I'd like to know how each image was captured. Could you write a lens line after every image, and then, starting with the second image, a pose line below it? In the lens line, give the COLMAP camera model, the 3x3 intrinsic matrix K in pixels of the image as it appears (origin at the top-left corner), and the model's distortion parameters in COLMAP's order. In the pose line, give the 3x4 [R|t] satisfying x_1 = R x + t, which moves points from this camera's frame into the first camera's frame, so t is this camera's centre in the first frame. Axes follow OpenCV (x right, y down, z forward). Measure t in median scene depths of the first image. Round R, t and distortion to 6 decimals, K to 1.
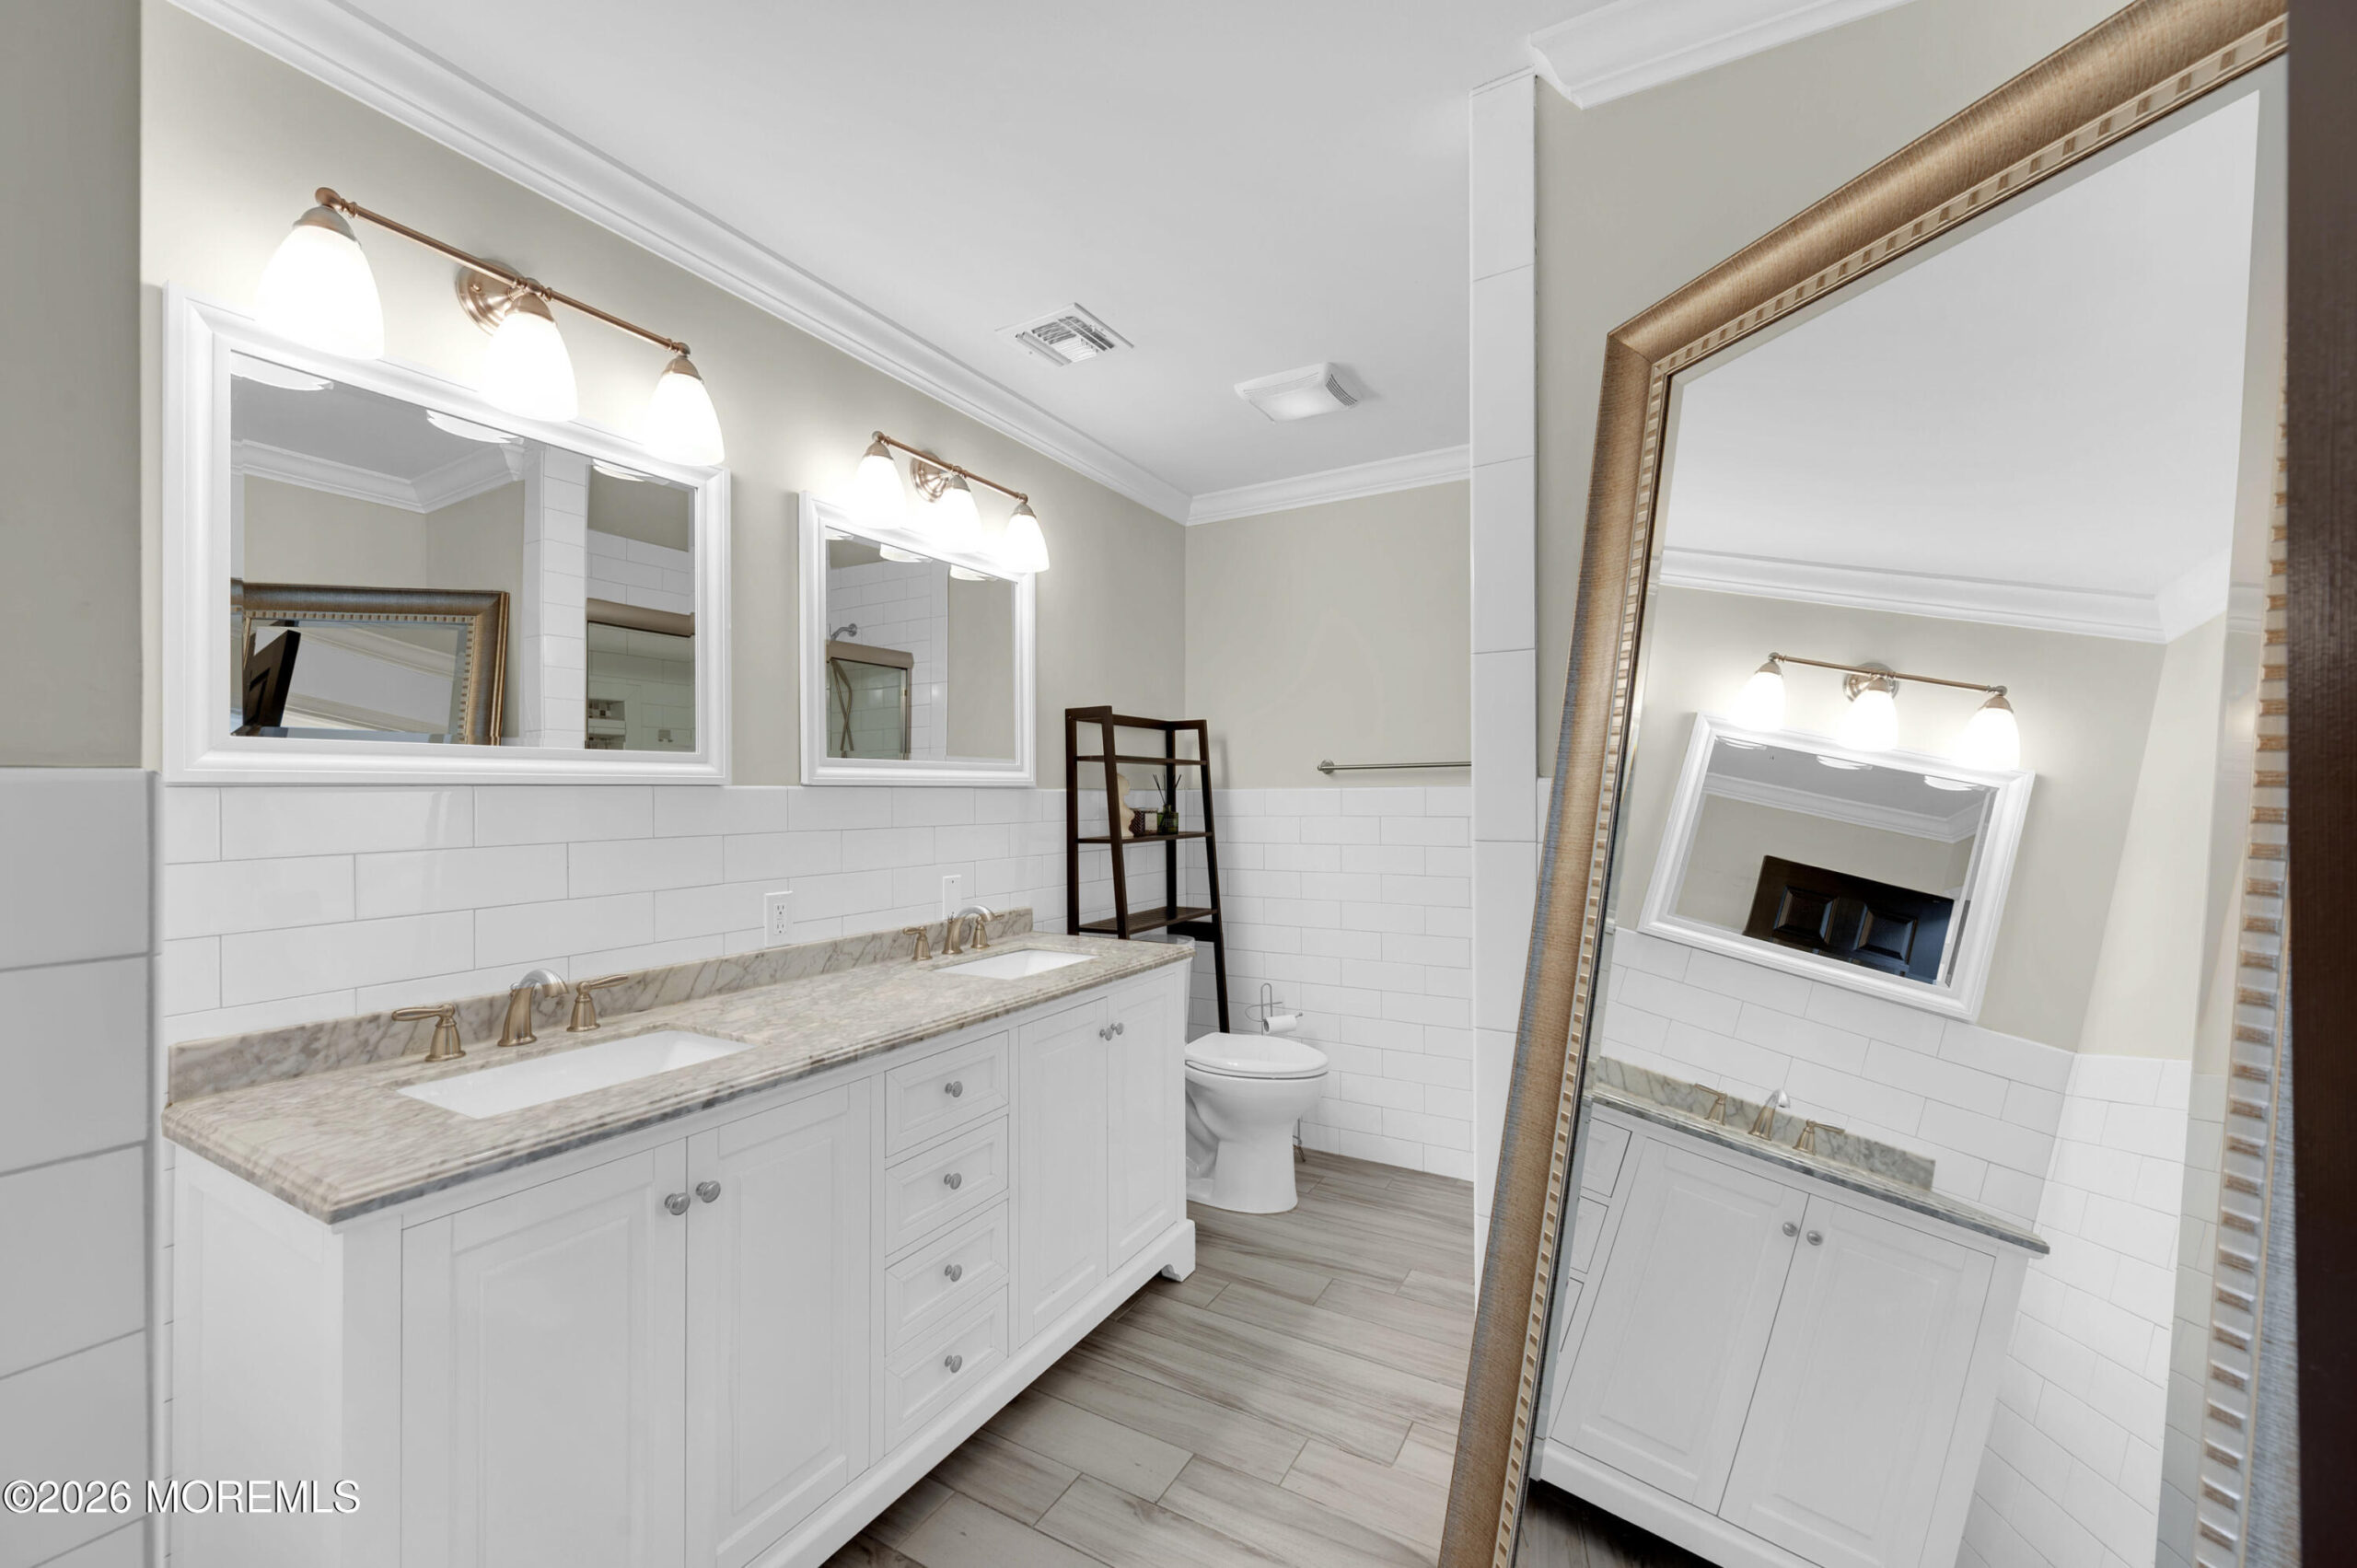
lens RADIAL K [[949.6, 0, 1146.6], [0, 949.6, 802.5], [0, 0, 1]] dist [-0.001340, -0.000196]
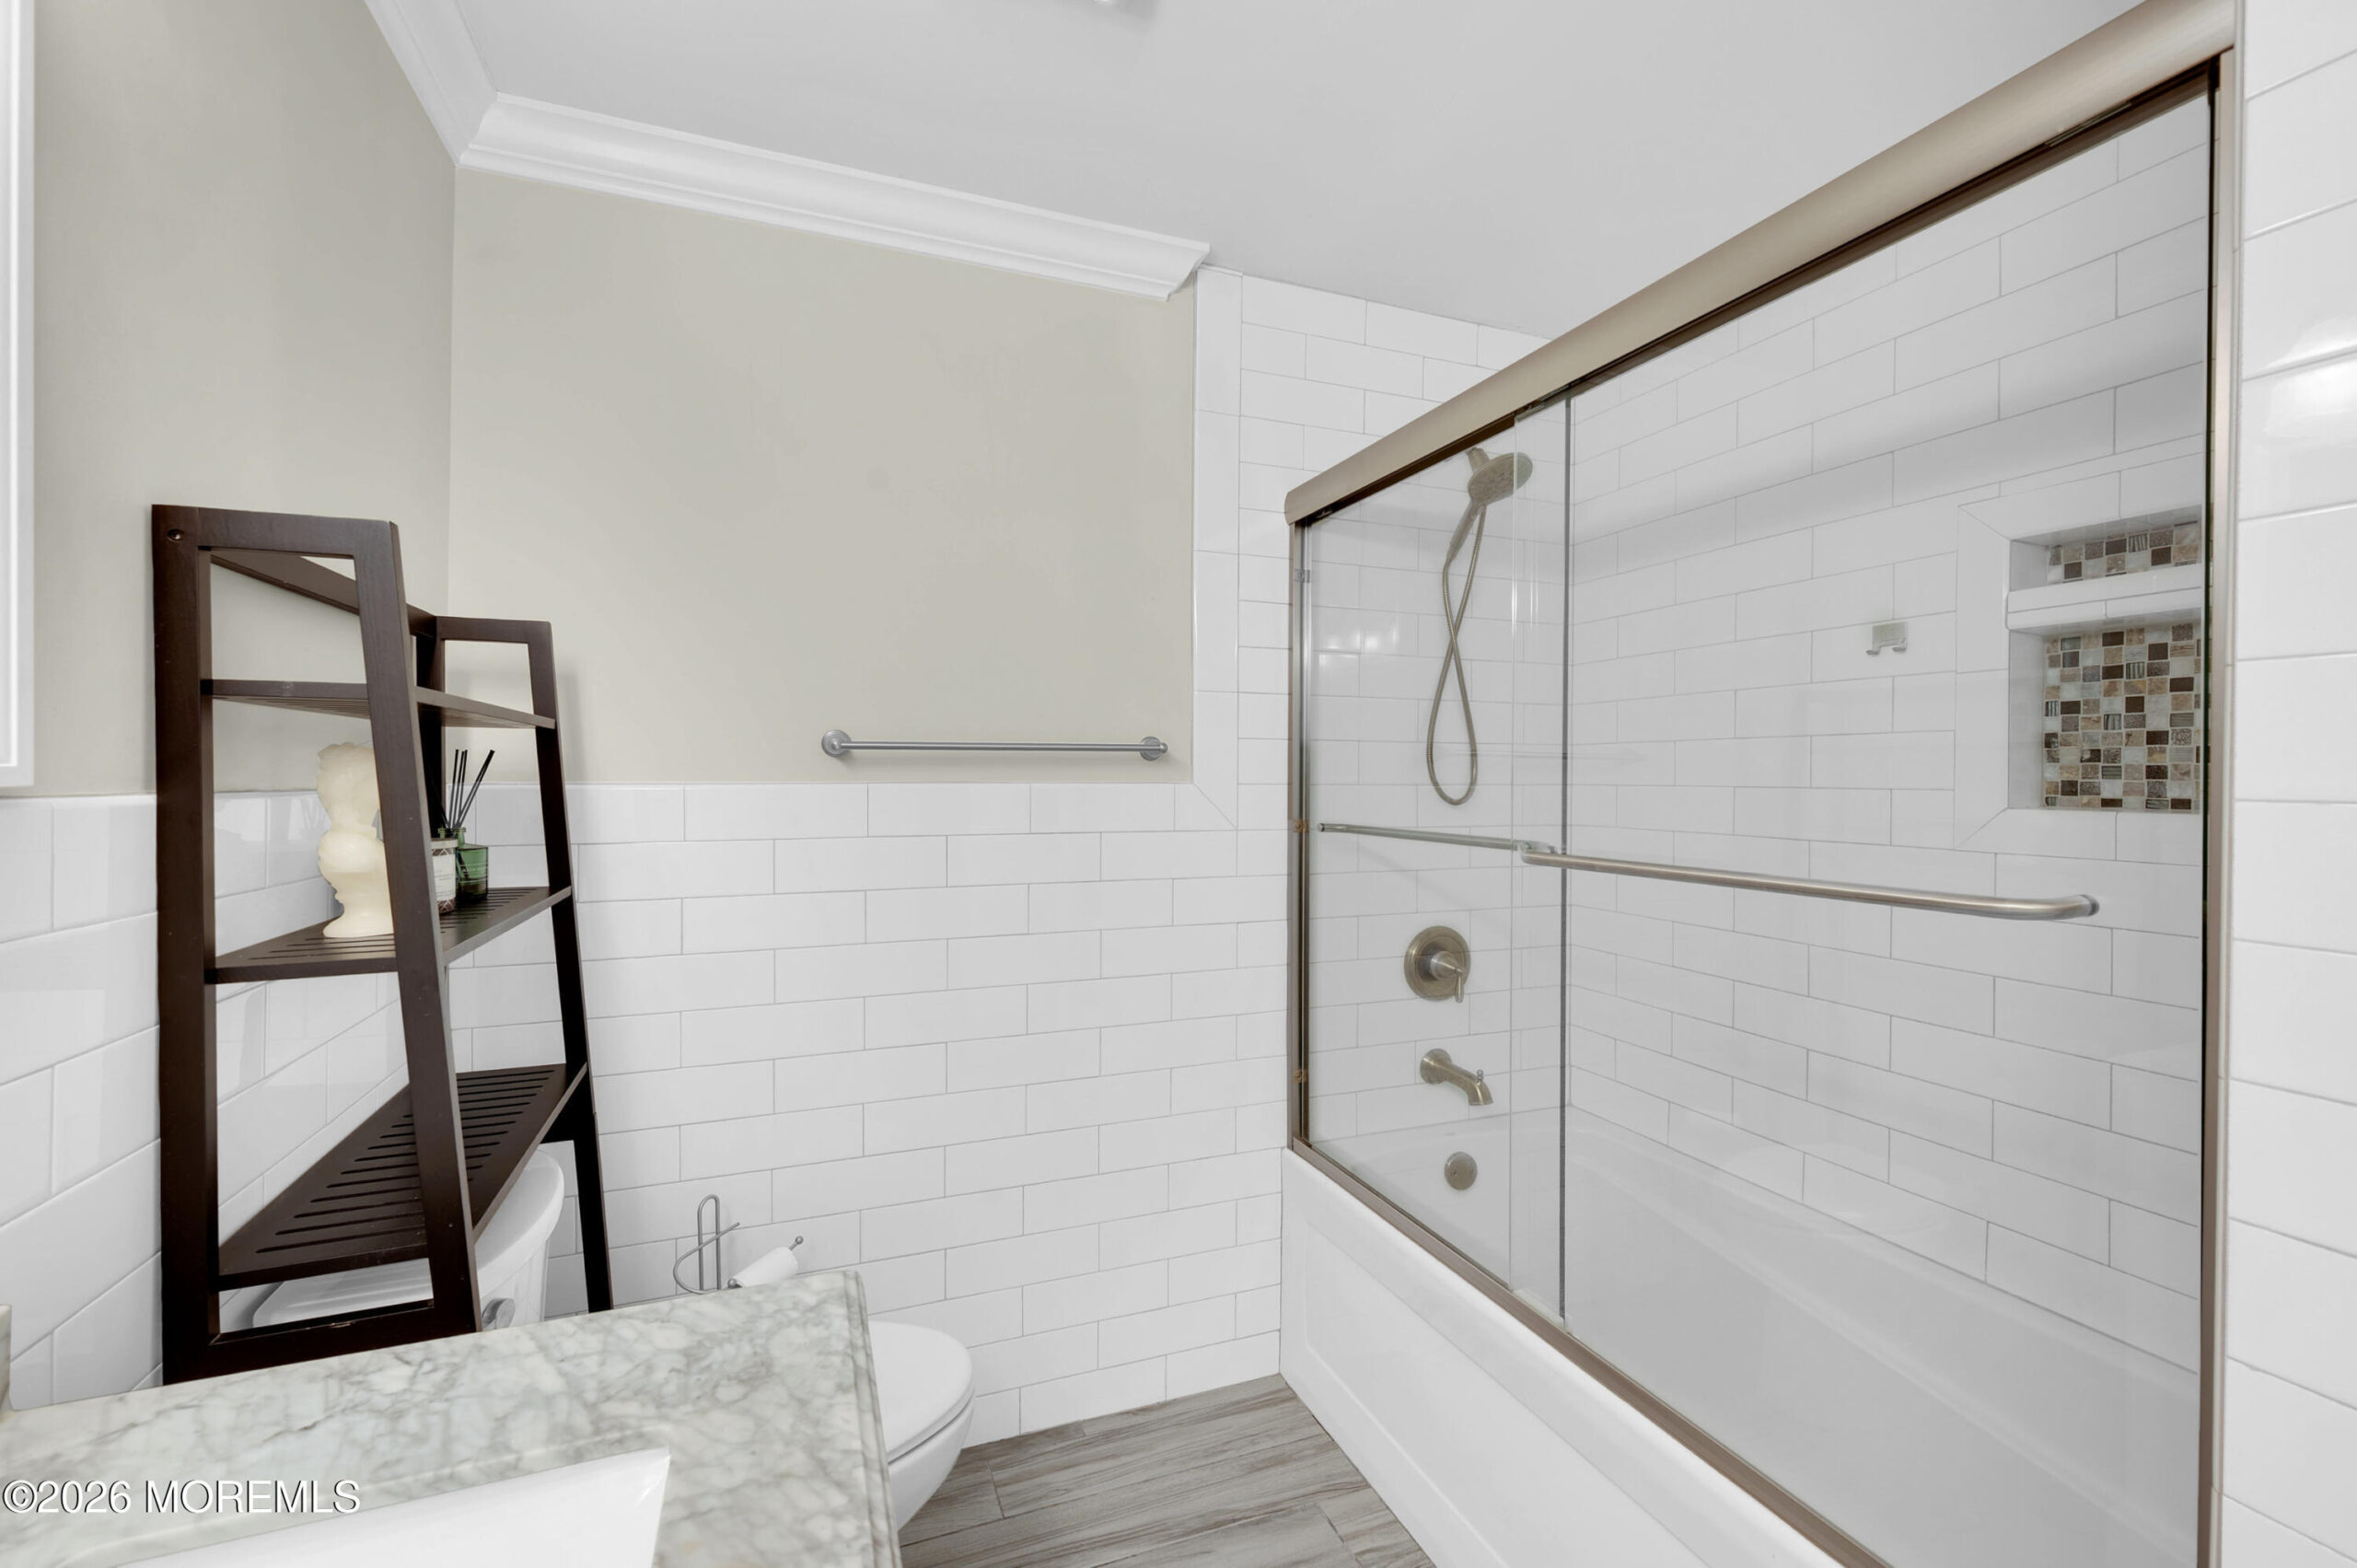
lens RADIAL K [[949.6, 0, 1146.6], [0, 949.6, 802.5], [0, 0, 1]] dist [-0.001340, -0.000196]
pose [[0.624399, -0.012661, 0.781003, -0.110648], [-0.004079, 0.999802, 0.019469, -0.016830], [-0.781095, -0.015342, 0.624224, 0.545652]]
